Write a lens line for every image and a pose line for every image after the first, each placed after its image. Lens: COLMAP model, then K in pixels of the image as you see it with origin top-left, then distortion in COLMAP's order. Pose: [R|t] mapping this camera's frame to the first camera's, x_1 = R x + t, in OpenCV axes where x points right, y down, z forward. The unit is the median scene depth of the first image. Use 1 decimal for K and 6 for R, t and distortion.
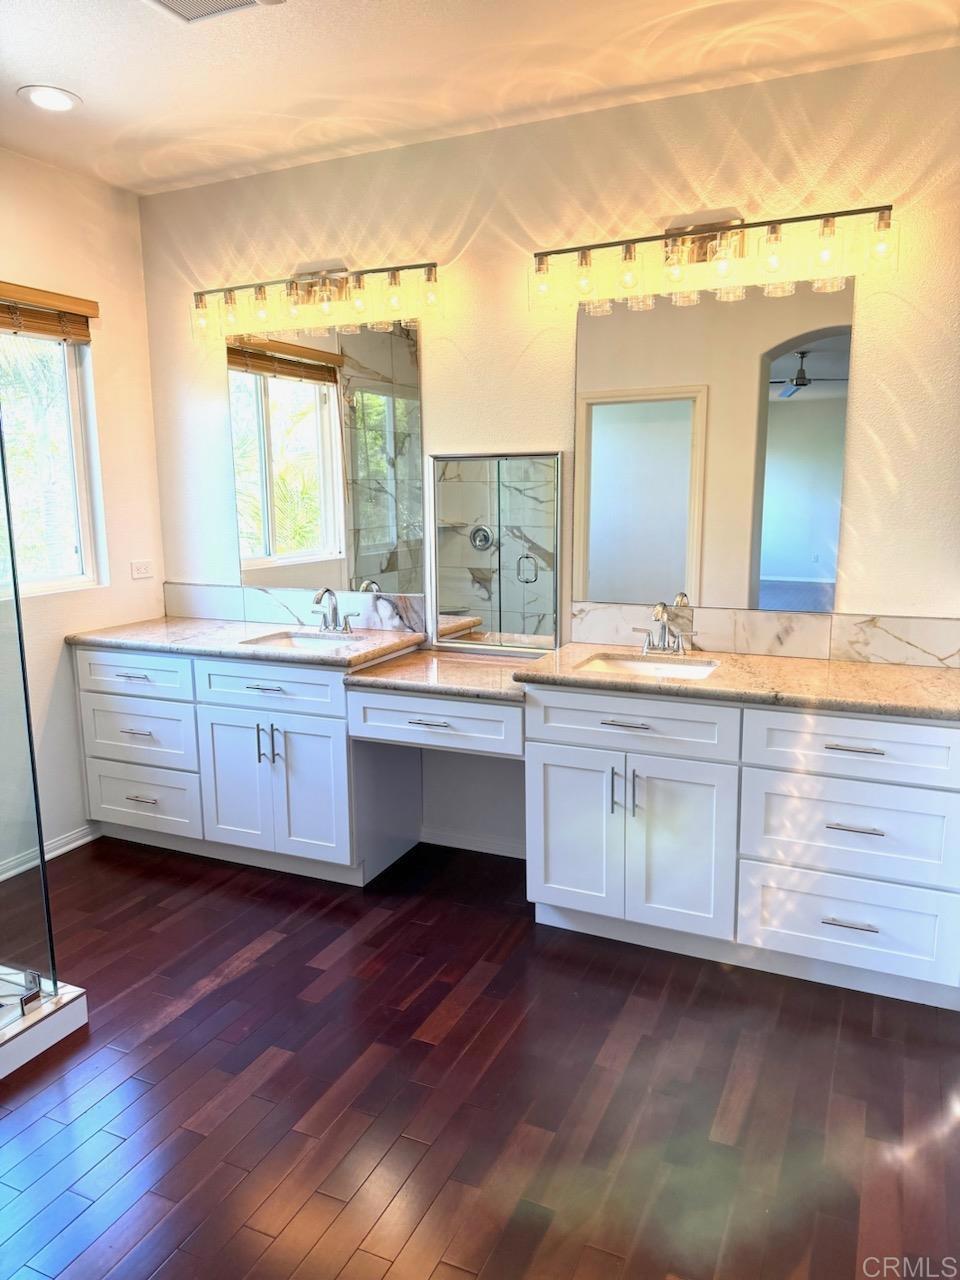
lens RADIAL K [[925.6, 0, 485.9], [0, 925.6, 659.6], [0, 0, 1]] dist [0.085101, -0.085537]
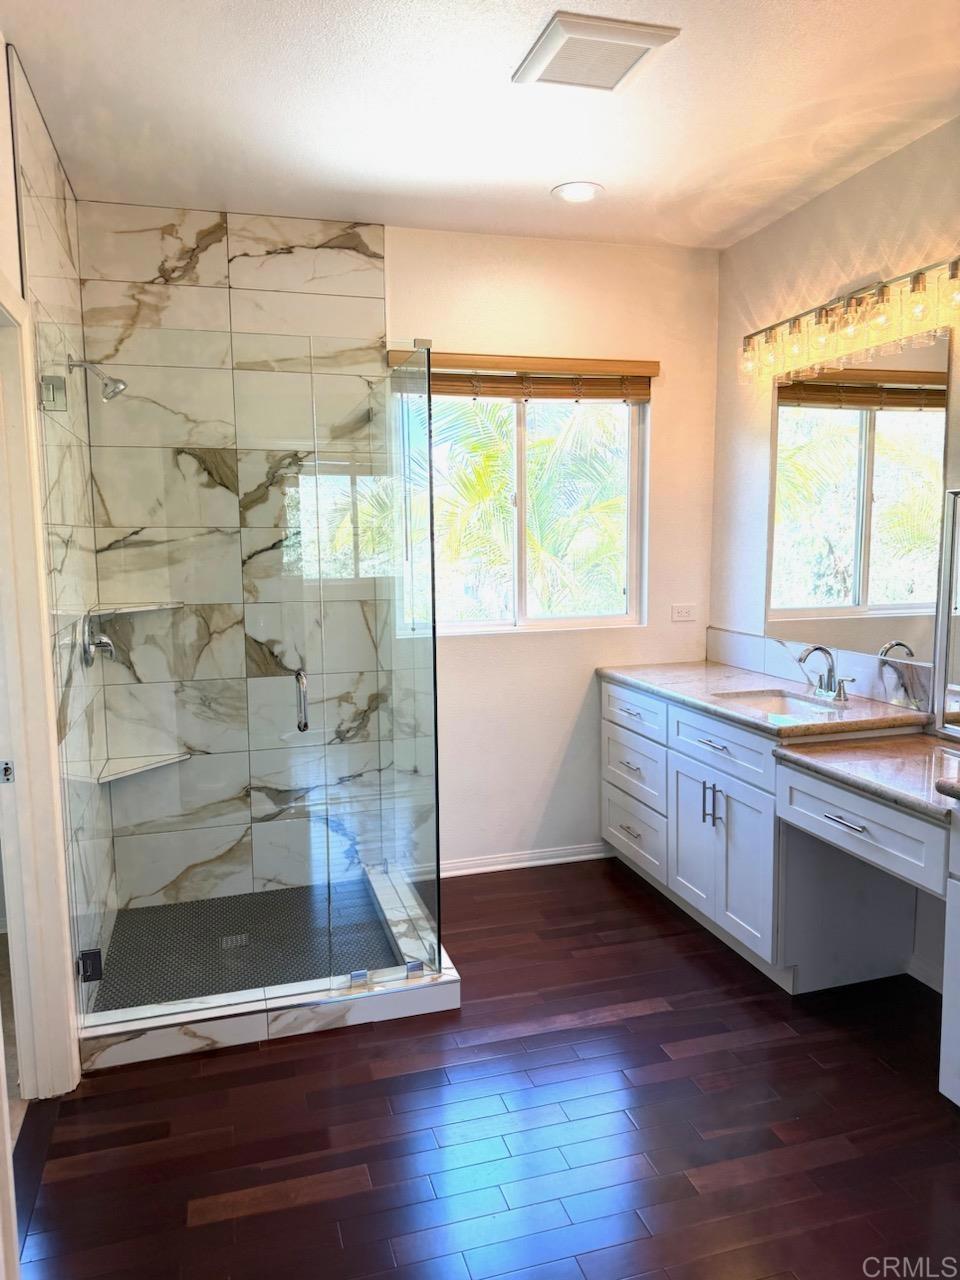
lens RADIAL K [[925.6, 0, 485.9], [0, 925.6, 659.6], [0, 0, 1]] dist [0.085101, -0.085537]
pose [[0.658831, 0.105836, -0.744809, 0.293751], [-0.136222, 0.990471, 0.020247, -0.041306], [0.739855, 0.088120, 0.666971, 0.184552]]
